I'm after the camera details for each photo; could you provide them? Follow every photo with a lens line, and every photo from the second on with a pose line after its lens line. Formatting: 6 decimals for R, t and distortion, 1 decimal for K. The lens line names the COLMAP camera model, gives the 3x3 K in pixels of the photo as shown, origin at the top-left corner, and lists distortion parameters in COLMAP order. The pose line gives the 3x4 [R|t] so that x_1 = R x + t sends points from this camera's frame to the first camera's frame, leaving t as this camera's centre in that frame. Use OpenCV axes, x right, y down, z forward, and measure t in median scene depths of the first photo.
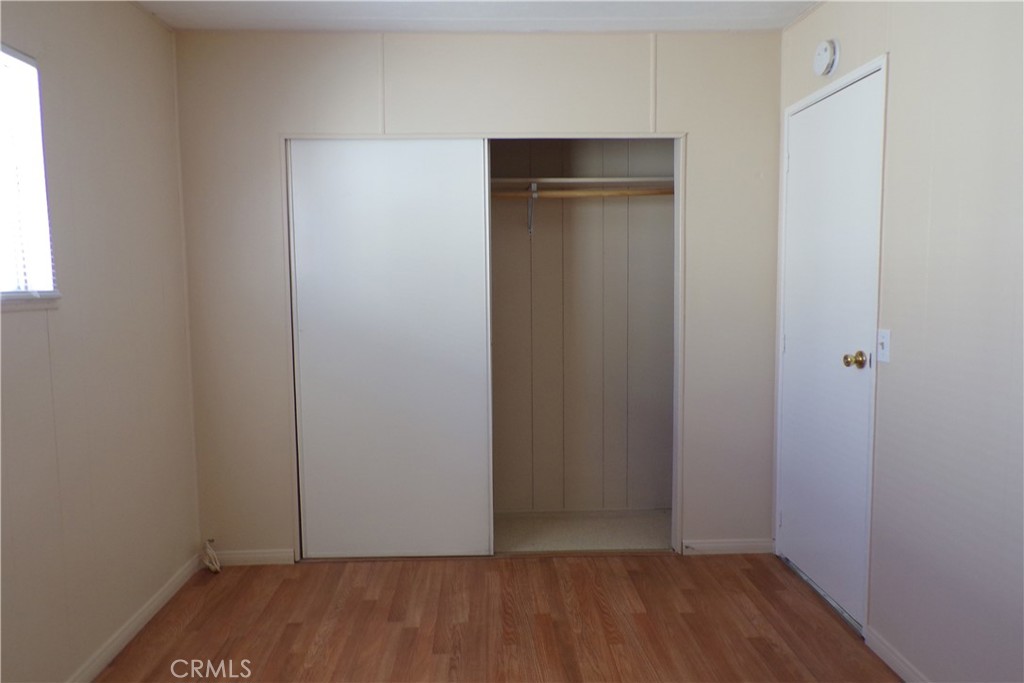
lens RADIAL K [[691.9, 0, 510.2], [0, 691.9, 333.0], [0, 0, 1]] dist [0.017301, 0.006788]
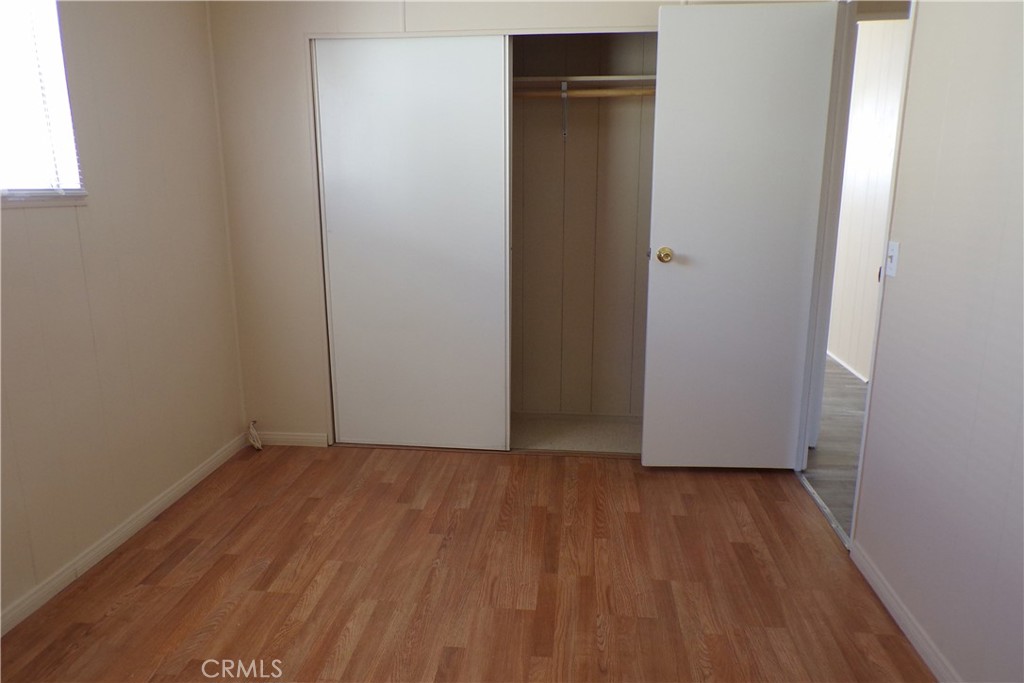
lens RADIAL K [[691.9, 0, 522.7], [0, 691.9, 330.4], [0, 0, 1]] dist [0.017301, 0.006788]
pose [[0.990153, 0.038528, -0.134584, 0.151641], [-0.020394, 0.990824, 0.133608, -0.001189], [0.138497, -0.129547, 0.981853, -0.004660]]
